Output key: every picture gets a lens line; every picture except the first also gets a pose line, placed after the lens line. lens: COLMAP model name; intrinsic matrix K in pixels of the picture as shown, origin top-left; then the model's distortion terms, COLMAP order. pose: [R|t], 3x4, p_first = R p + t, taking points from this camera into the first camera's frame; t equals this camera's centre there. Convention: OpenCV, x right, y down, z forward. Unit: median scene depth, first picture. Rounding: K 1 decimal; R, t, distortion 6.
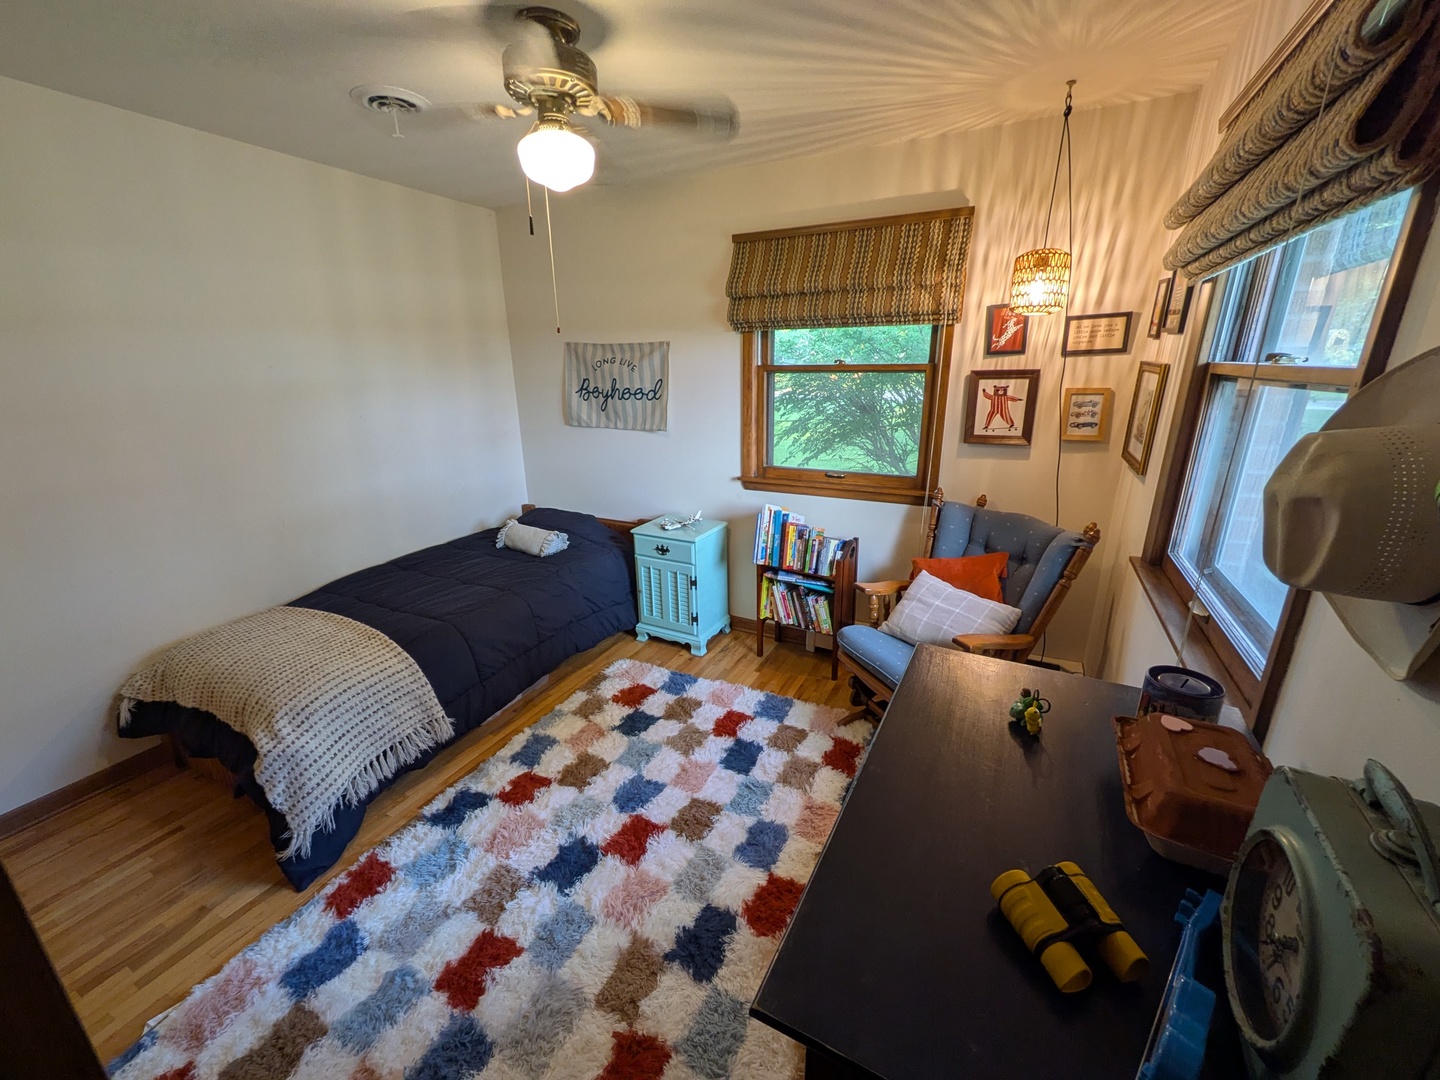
lens RADIAL K [[570.5, 0, 723.1], [0, 570.5, 539.7], [0, 0, 1]] dist [-0.001903, 0.000614]
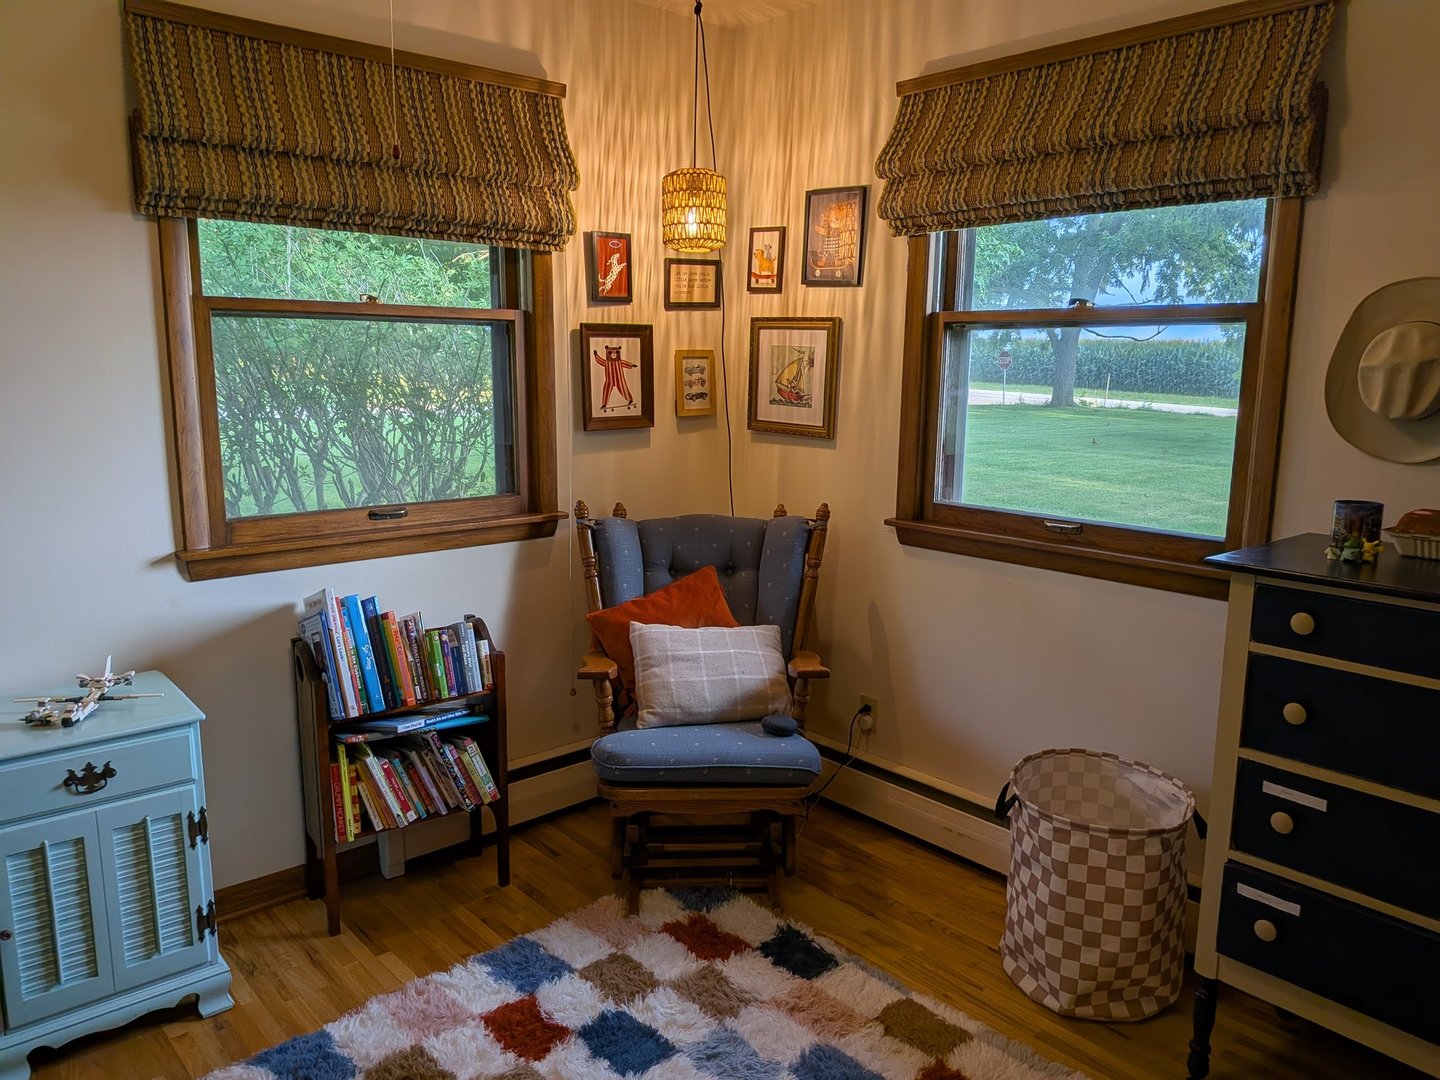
lens RADIAL K [[1051.4, 0, 720.0], [0, 1051.4, 540.0], [0, 0, 1]] dist [0.119977, -0.154174]
pose [[0.363106, -0.143921, 0.920566, -0.705029], [0.265562, 0.963005, 0.045808, -0.064802], [-0.893102, 0.227834, 0.387893, 0.433259]]
